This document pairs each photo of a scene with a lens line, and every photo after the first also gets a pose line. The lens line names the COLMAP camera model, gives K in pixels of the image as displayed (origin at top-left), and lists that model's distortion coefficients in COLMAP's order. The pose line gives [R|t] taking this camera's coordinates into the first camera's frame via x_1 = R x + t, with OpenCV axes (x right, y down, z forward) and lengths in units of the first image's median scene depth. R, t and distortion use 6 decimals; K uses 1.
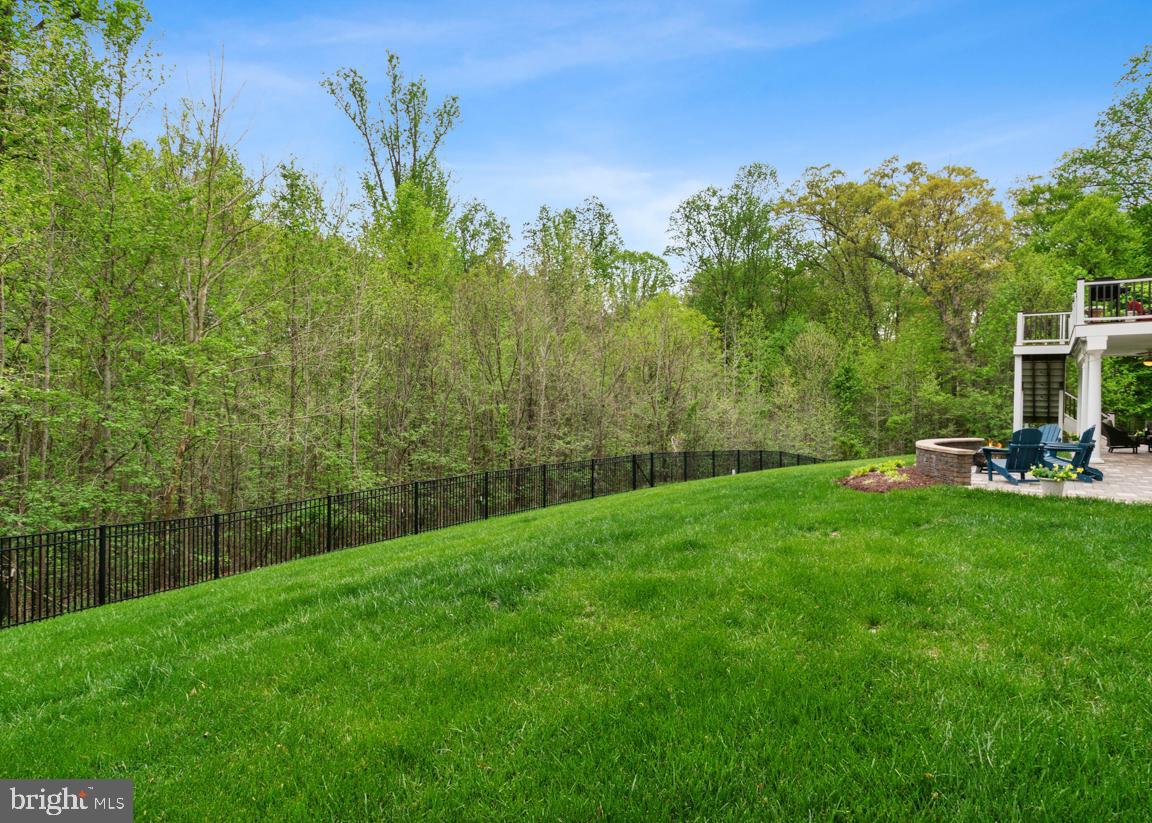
lens RADIAL K [[641.1, 0, 572.0], [0, 641.1, 408.7], [0, 0, 1]] dist [0.003900, -0.000369]
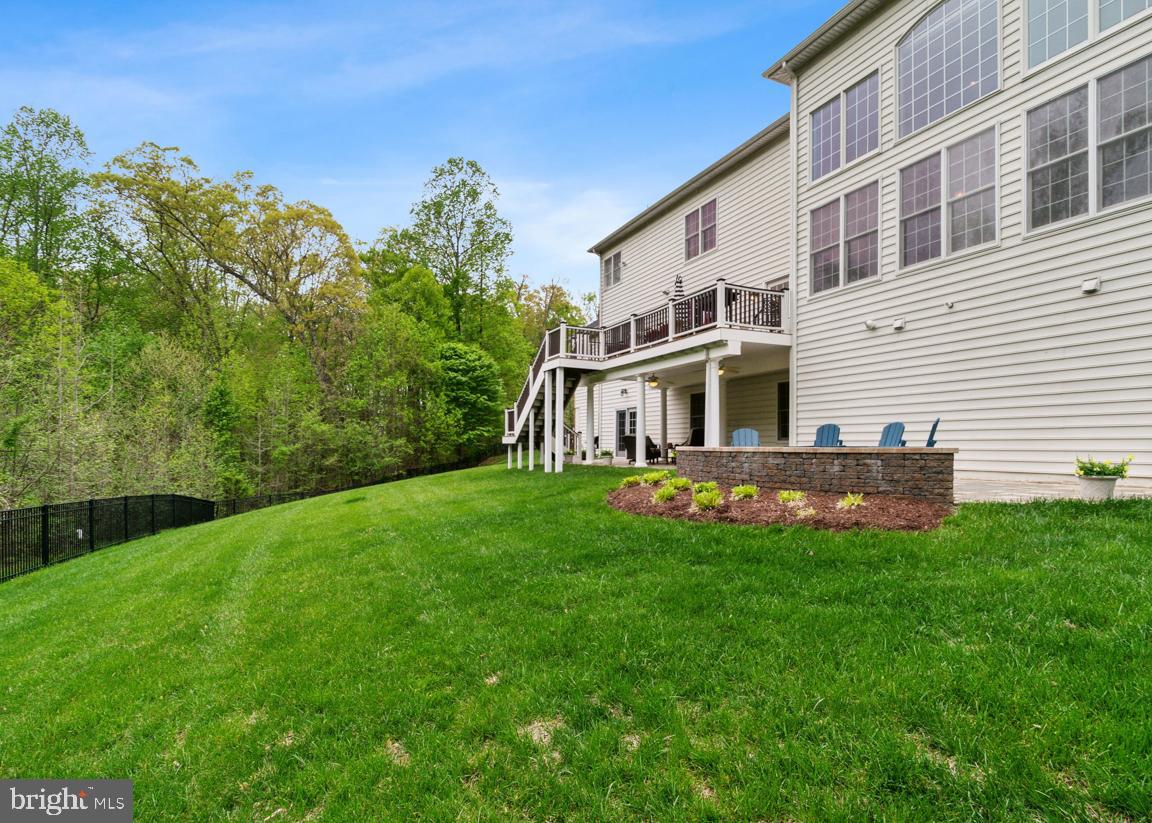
lens RADIAL K [[573.5, 0, 574.3], [0, 573.5, 442.5], [0, 0, 1]] dist [-0.001695, -0.000046]
pose [[0.465331, -0.000454, 0.885137, -0.020869], [0.010401, 0.999934, -0.004955, 0.013092], [-0.885076, 0.011512, 0.465304, 0.240271]]
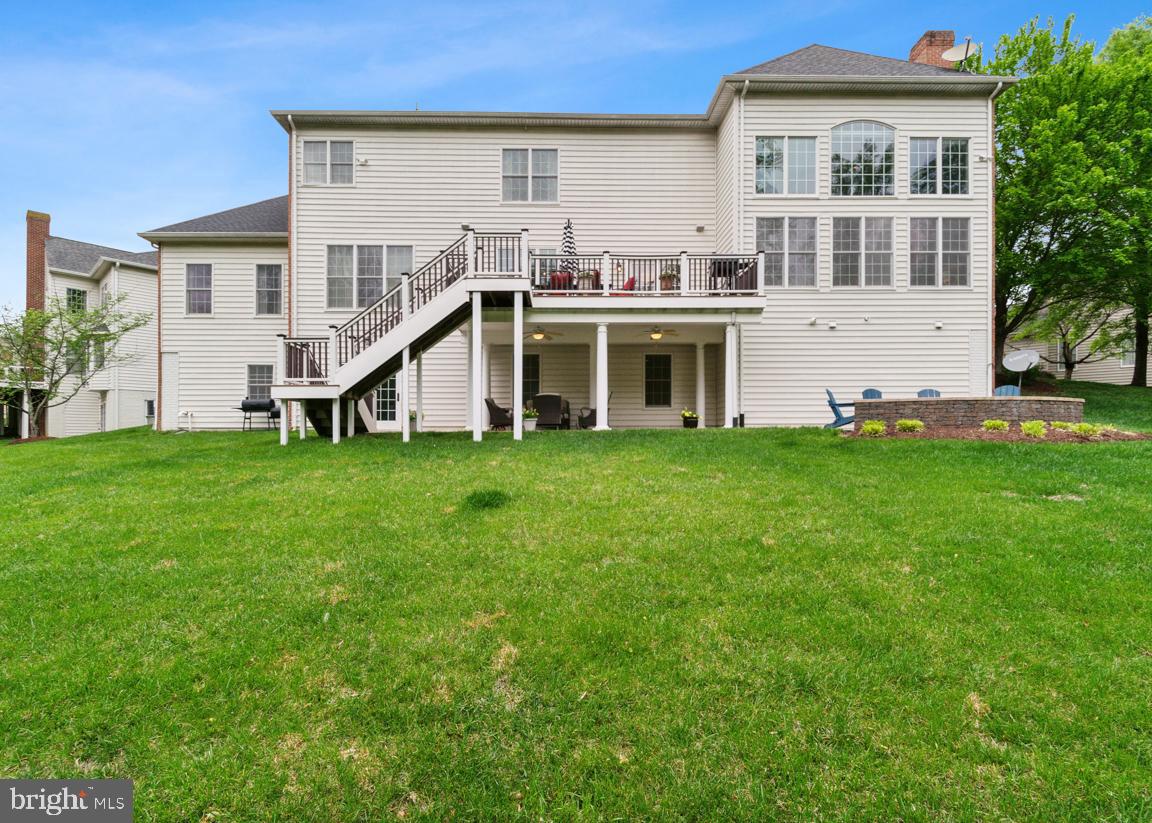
lens RADIAL K [[532.6, 0, 595.0], [0, 532.6, 440.4], [0, 0, 1]] dist [0.009986, -0.000087]
pose [[-0.618295, -0.011352, 0.785864, 0.081220], [0.007008, 0.999776, 0.019956, 0.025735], [-0.785915, 0.017846, -0.618077, 0.525903]]
